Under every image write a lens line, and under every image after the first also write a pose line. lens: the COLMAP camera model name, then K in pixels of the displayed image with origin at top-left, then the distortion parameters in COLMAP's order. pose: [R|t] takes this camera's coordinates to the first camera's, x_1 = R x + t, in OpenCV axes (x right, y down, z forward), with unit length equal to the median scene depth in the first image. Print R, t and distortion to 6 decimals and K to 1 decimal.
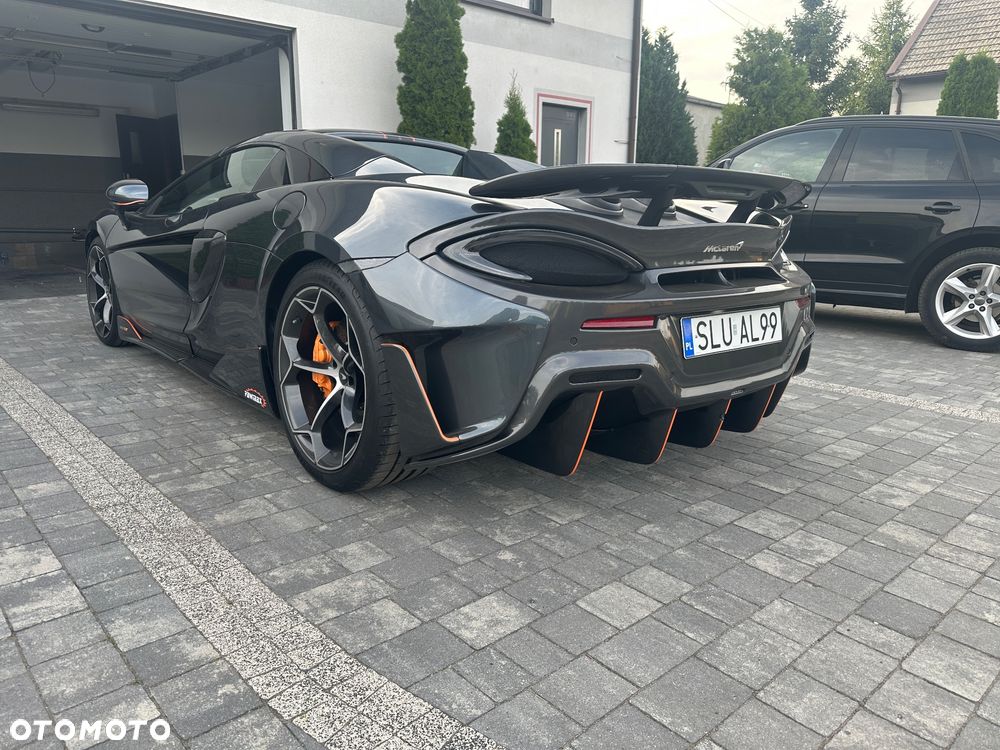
lens RADIAL K [[705.0, 0, 498.0], [0, 705.0, 371.2], [0, 0, 1]] dist [0.047866, -0.070499]
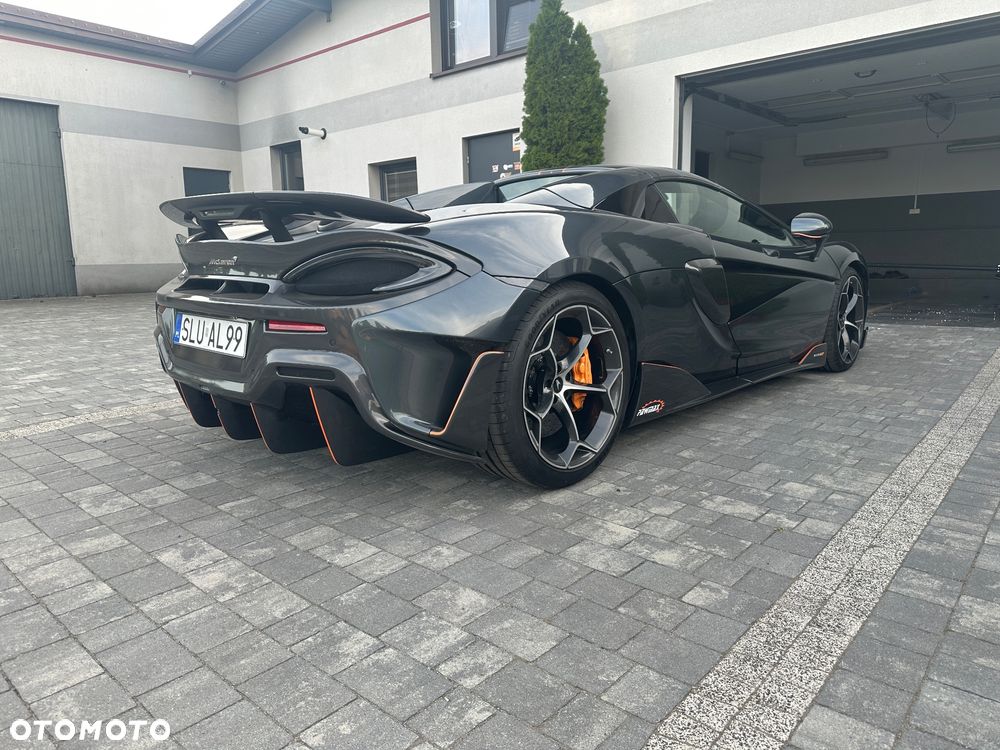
lens RADIAL K [[711.9, 0, 496.5], [0, 711.9, 377.8], [0, 0, 1]] dist [0.002875, -0.006542]
pose [[0.102707, 0.158618, -0.981983, 1.326533], [-0.204693, 0.969446, 0.135184, -0.207984], [0.973423, 0.187120, 0.132037, 1.151608]]
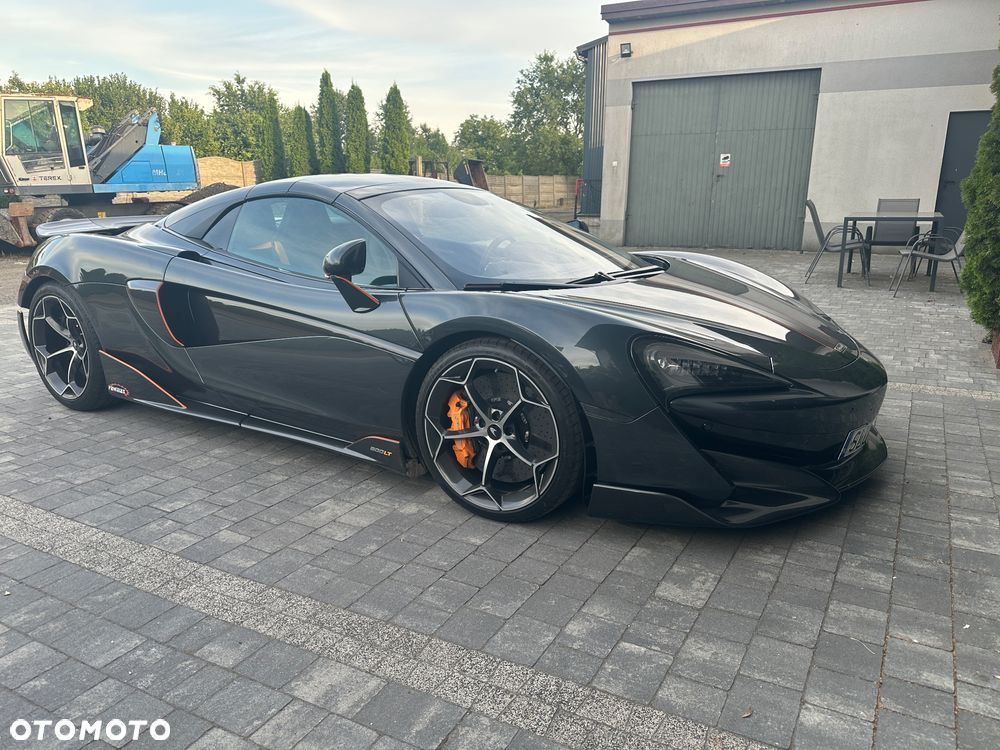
lens RADIAL K [[711.5, 0, 497.6], [0, 711.5, 377.6], [0, 0, 1]] dist [0.042761, -0.058393]
pose [[-0.956346, 0.060941, -0.285813, -0.085545], [-0.075426, 0.893407, 0.442872, -0.797266], [0.282337, 0.445096, -0.849809, 3.026386]]
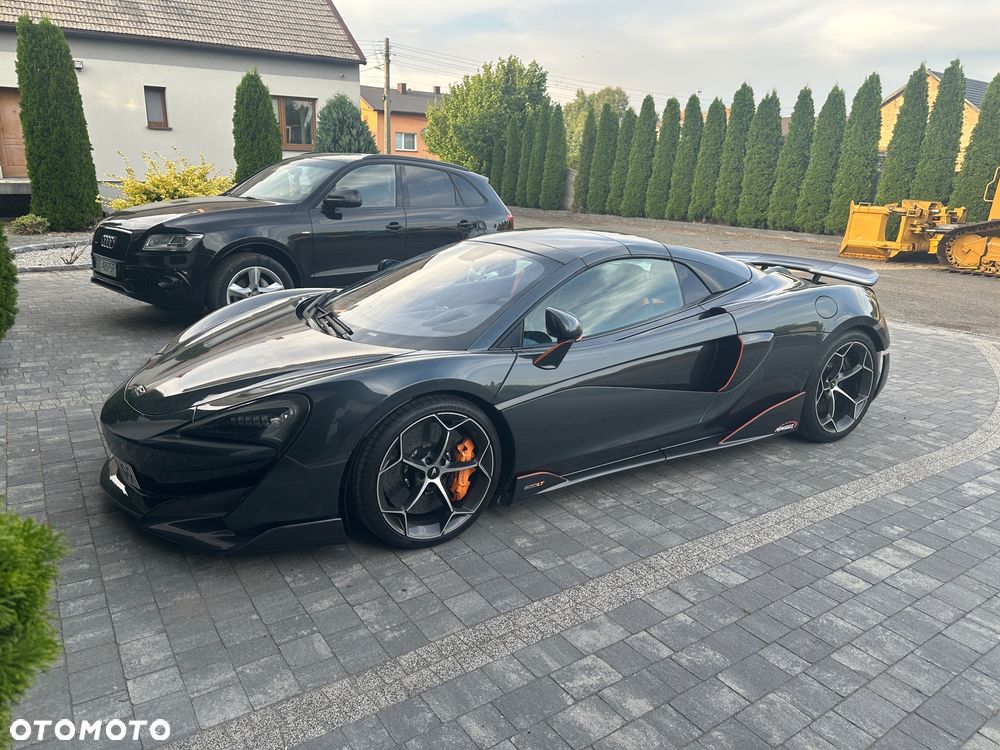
lens RADIAL K [[705.0, 0, 498.0], [0, 705.0, 371.2], [0, 0, 1]] dist [0.047866, -0.070499]
pose [[0.154812, -0.285637, 0.945751, -1.991600], [0.185549, 0.948663, 0.256144, -0.632394], [-0.970363, 0.135829, 0.199864, 1.349773]]
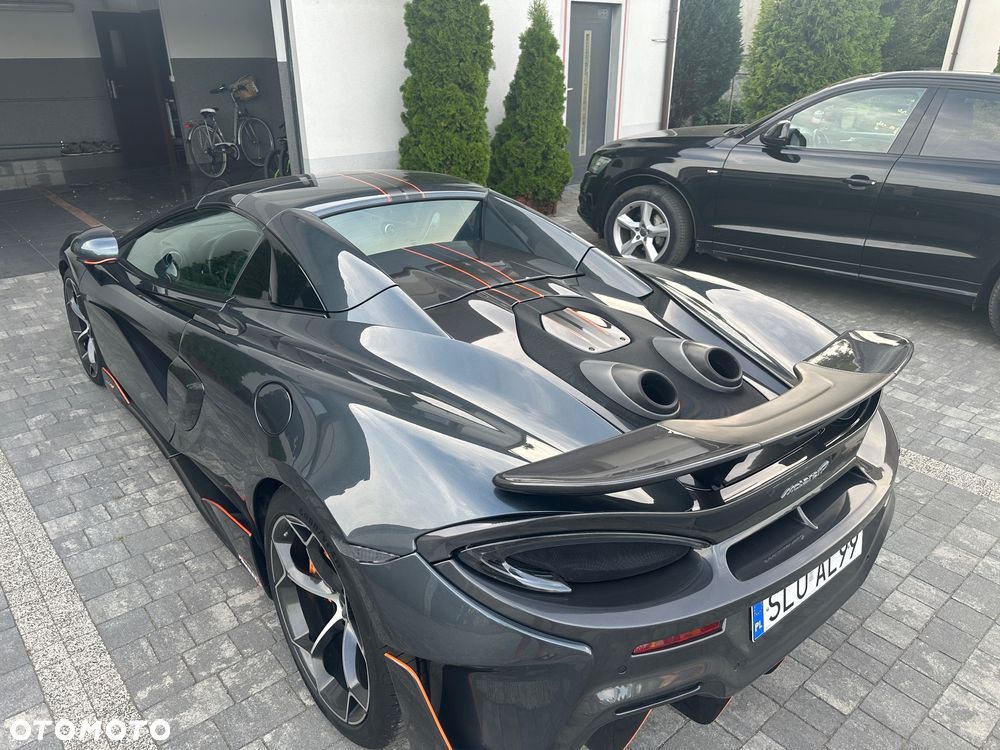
lens RADIAL K [[710.0, 0, 498.7], [0, 710.0, 377.2], [0, 0, 1]] dist [0.008223, -0.012188]
pose [[0.999722, 0.006094, -0.022790, -0.013175], [-0.001374, 0.979464, 0.201615, -0.397347], [0.023551, -0.201527, 0.979200, 0.192334]]
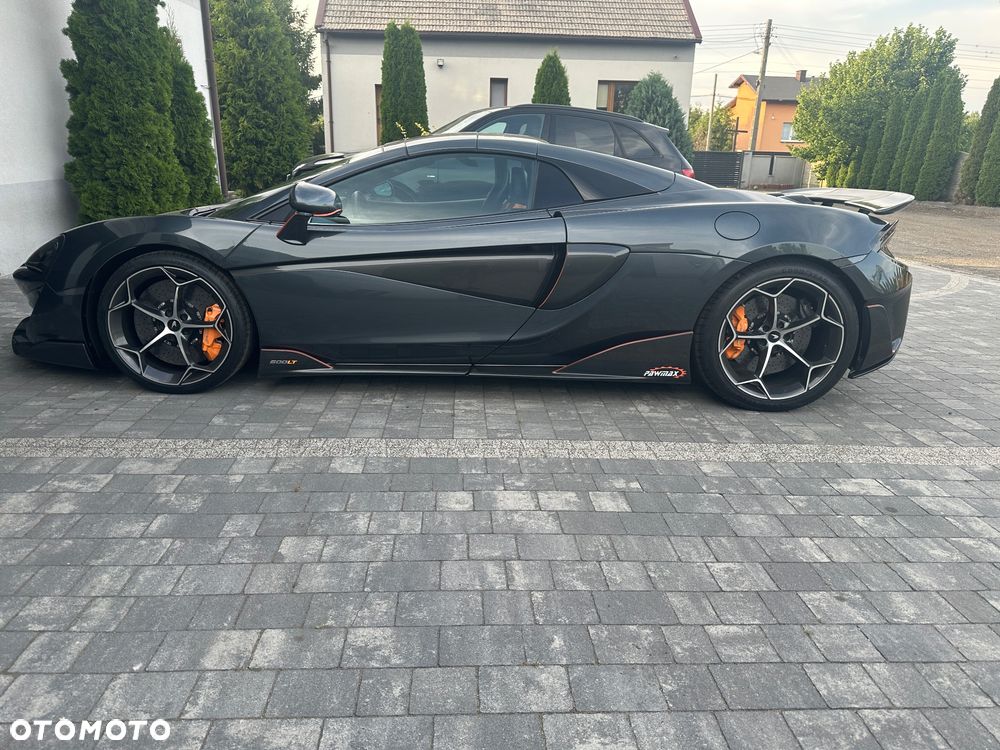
lens RADIAL K [[712.1, 0, 501.3], [0, 712.1, 357.8], [0, 0, 1]] dist [0.043810, -0.052436]
pose [[0.639371, -0.211513, 0.739234, -1.549413], [0.153123, 0.977188, 0.147160, -0.234875], [-0.753497, 0.019104, 0.657174, 0.393877]]
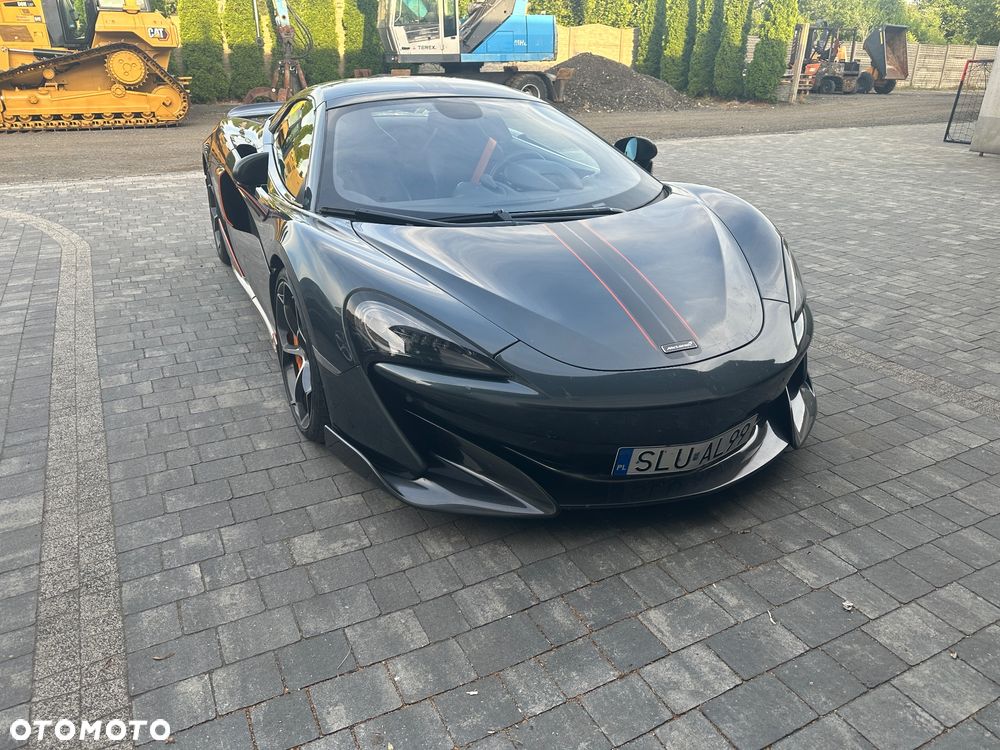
lens RADIAL K [[710.0, 0, 498.7], [0, 710.0, 377.2], [0, 0, 1]] dist [0.008223, -0.012188]
pose [[-0.965158, -0.139884, 0.221138, -0.881570], [0.021941, 0.798873, 0.601100, -0.887625], [-0.260745, 0.585009, -0.767969, 2.966661]]
